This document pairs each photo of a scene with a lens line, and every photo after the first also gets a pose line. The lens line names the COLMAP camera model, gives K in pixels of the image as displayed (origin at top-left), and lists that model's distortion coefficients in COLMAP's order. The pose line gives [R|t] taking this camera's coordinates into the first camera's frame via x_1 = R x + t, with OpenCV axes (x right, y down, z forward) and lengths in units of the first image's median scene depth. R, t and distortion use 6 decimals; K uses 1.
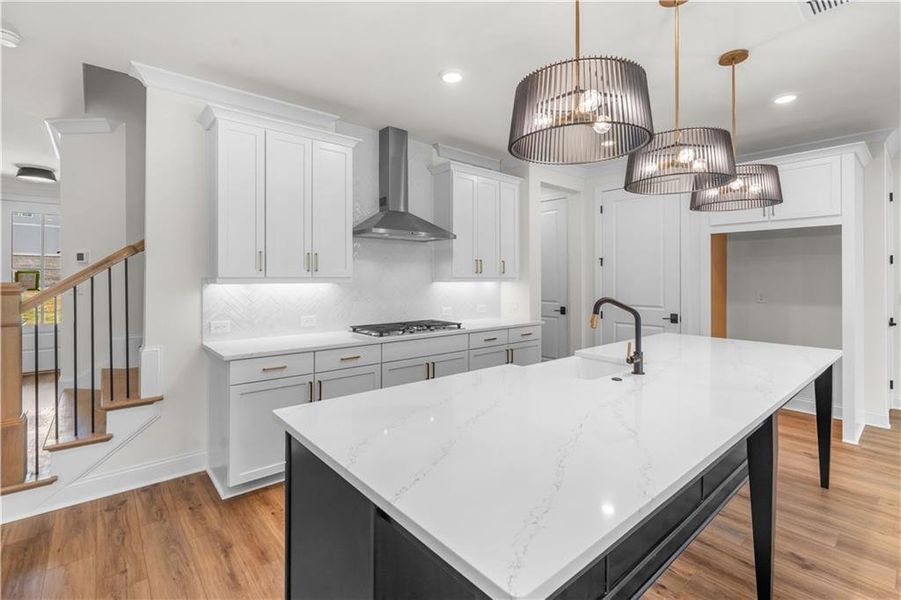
lens RADIAL K [[417.8, 0, 461.1], [0, 417.8, 275.9], [0, 0, 1]] dist [0.017013, 0.000126]
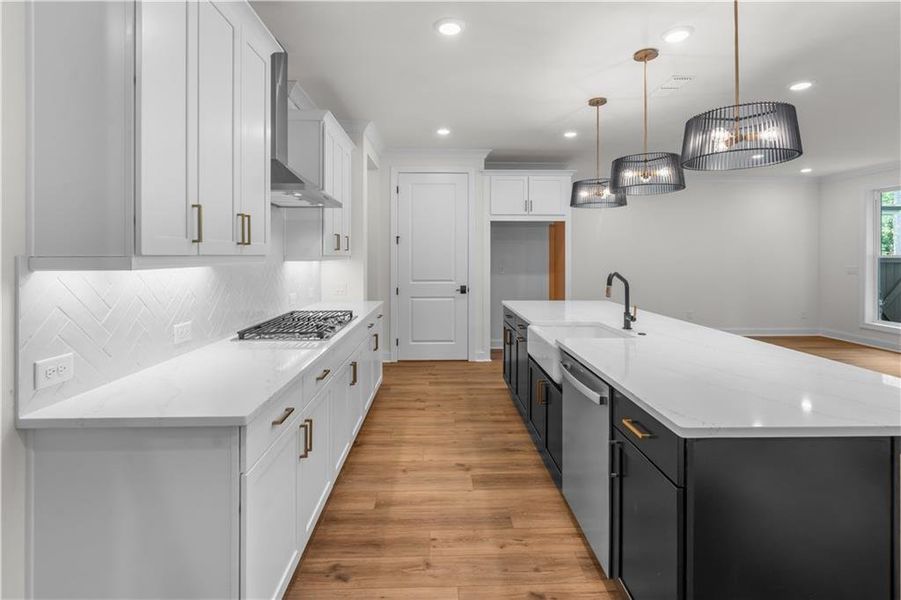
lens RADIAL K [[413.5, 0, 449.6], [0, 413.5, 253.2], [0, 0, 1]] dist [-0.007506, 0.002568]
pose [[0.644870, 0.004441, 0.764279, -0.549444], [-0.004662, 0.999987, -0.001877, 0.000353], [-0.764278, -0.002353, 0.644882, 0.360845]]
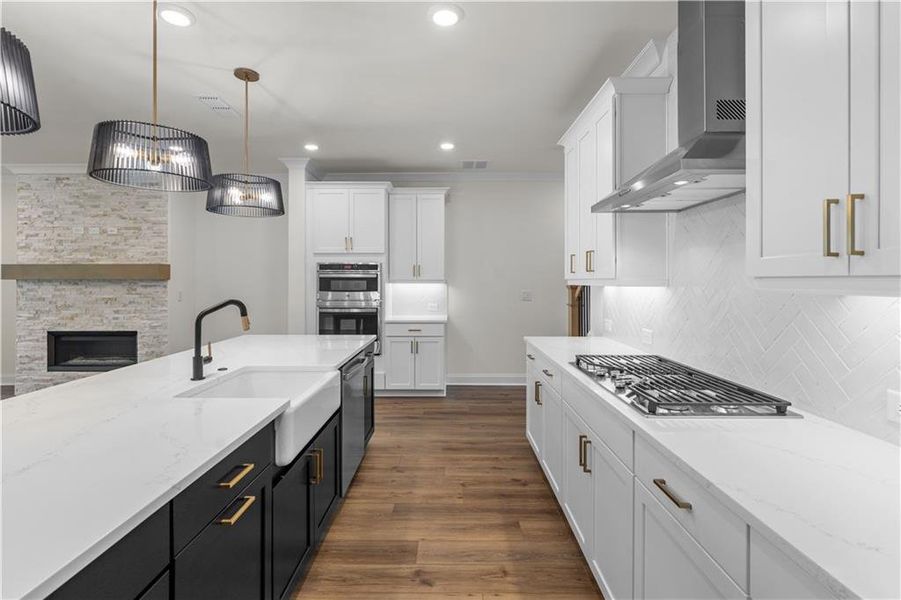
lens RADIAL K [[417.4, 0, 447.9], [0, 417.4, 278.8], [0, 0, 1]] dist [-0.001980, -0.000177]
pose [[-0.671236, -0.001014, -0.741243, 0.439815], [0.004831, 0.999972, -0.005742, 0.006454], [0.741228, -0.007435, -0.671212, 1.229964]]
